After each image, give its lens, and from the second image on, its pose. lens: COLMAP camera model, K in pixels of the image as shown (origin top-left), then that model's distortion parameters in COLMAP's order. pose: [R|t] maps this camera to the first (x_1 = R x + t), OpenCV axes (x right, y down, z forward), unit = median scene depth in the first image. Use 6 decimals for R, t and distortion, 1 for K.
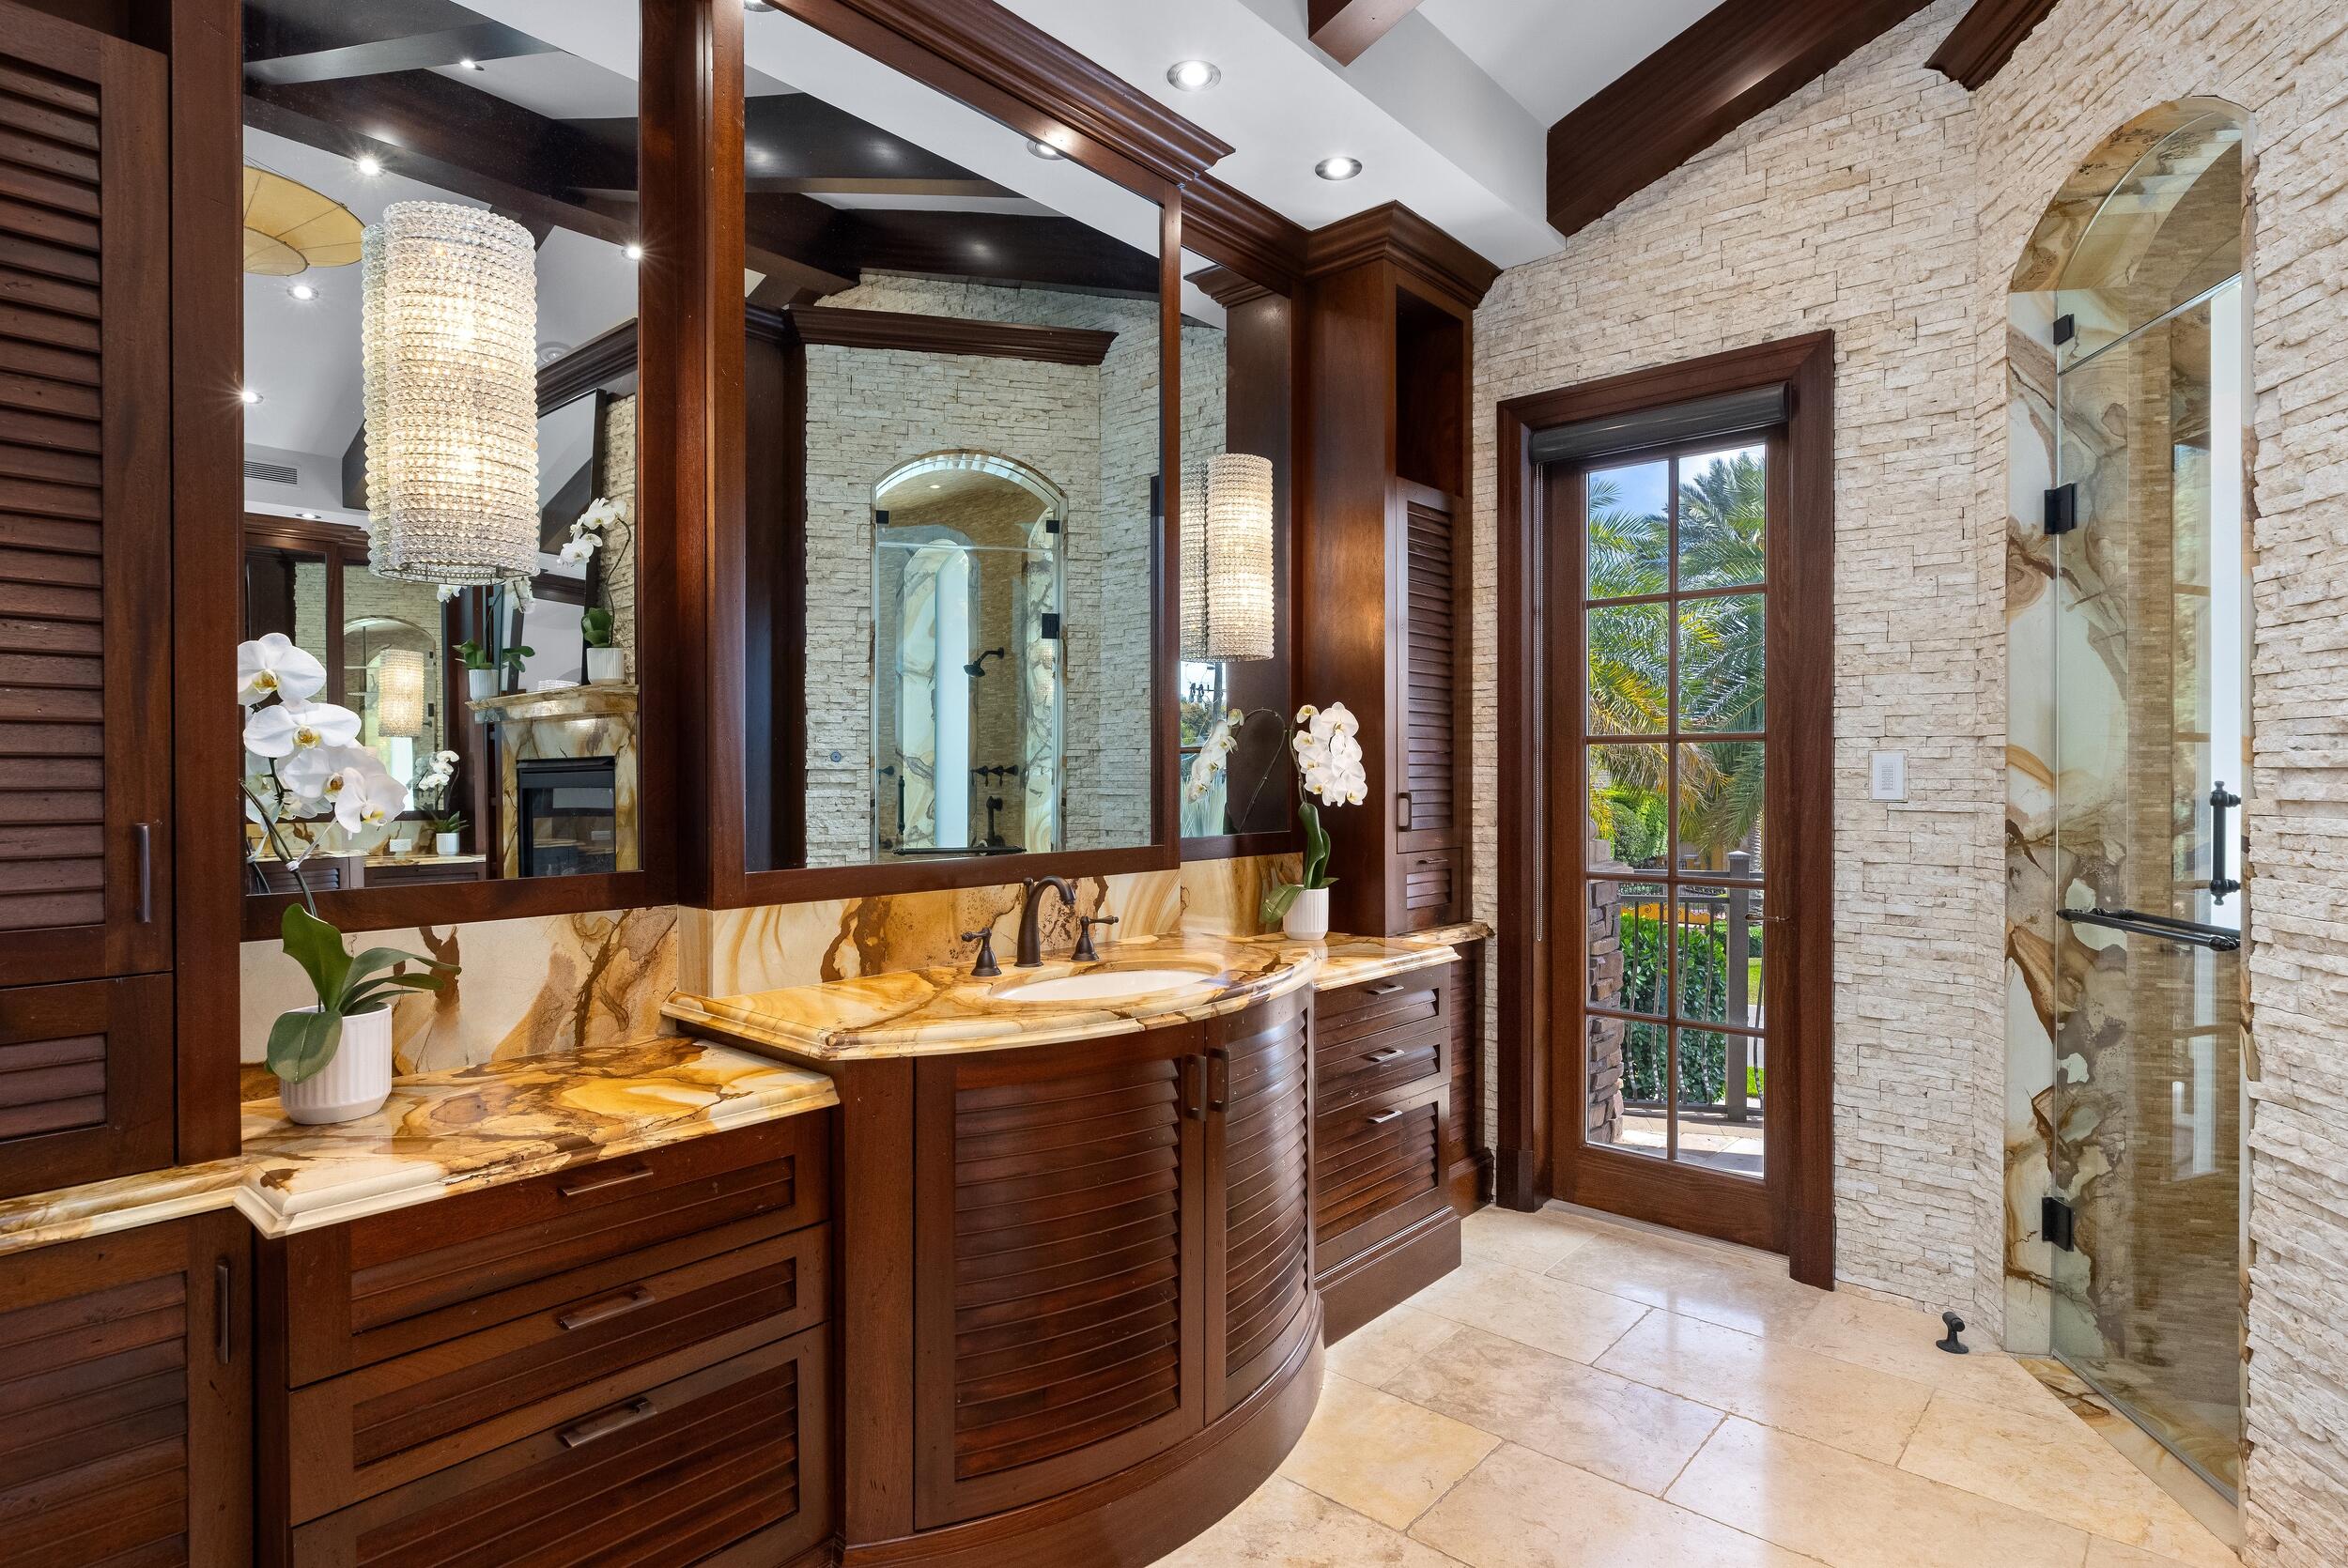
lens RADIAL K [[1227.3, 0, 1172.0], [0, 1227.3, 792.3], [0, 0, 1]] dist [-0.003220, -0.000935]
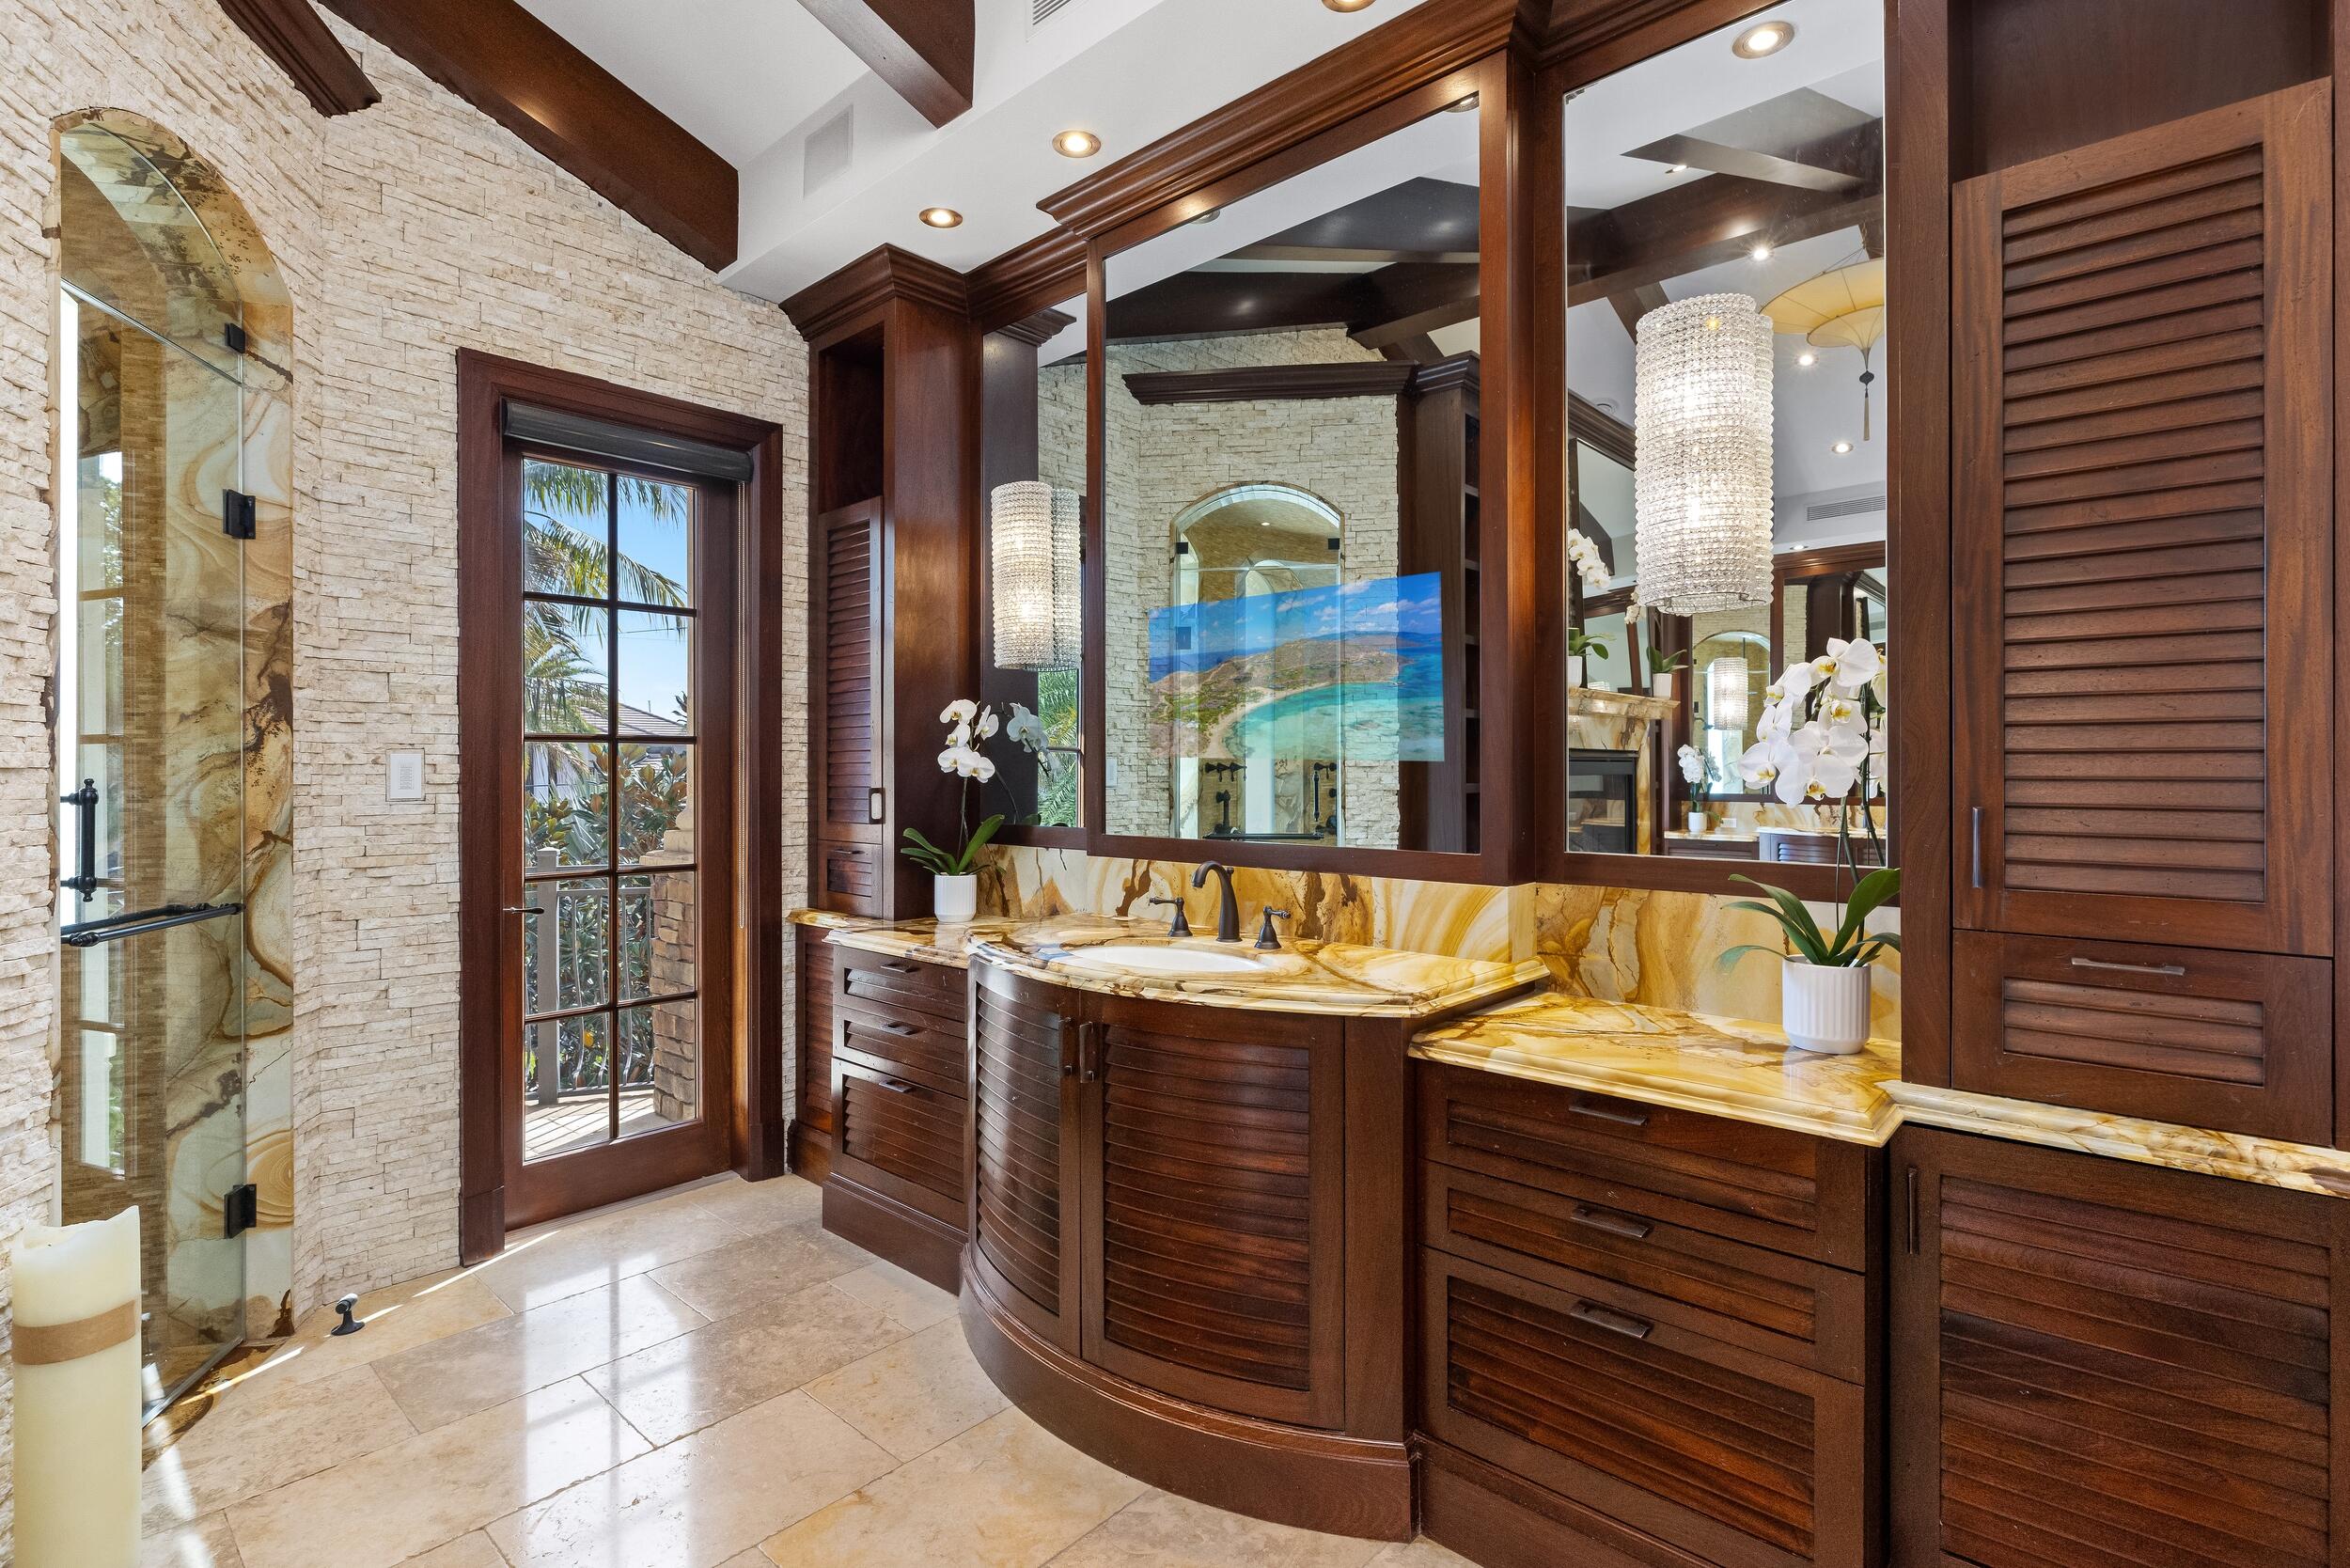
lens RADIAL K [[1098.3, 0, 1176.0], [0, 1098.3, 774.7], [0, 0, 1]] dist [-0.001567, -0.000168]
pose [[-0.005868, 0.013534, -0.999891, 0.825759], [0.003769, 0.999902, 0.013512, -0.023611], [0.999976, -0.003689, -0.005919, 0.863504]]
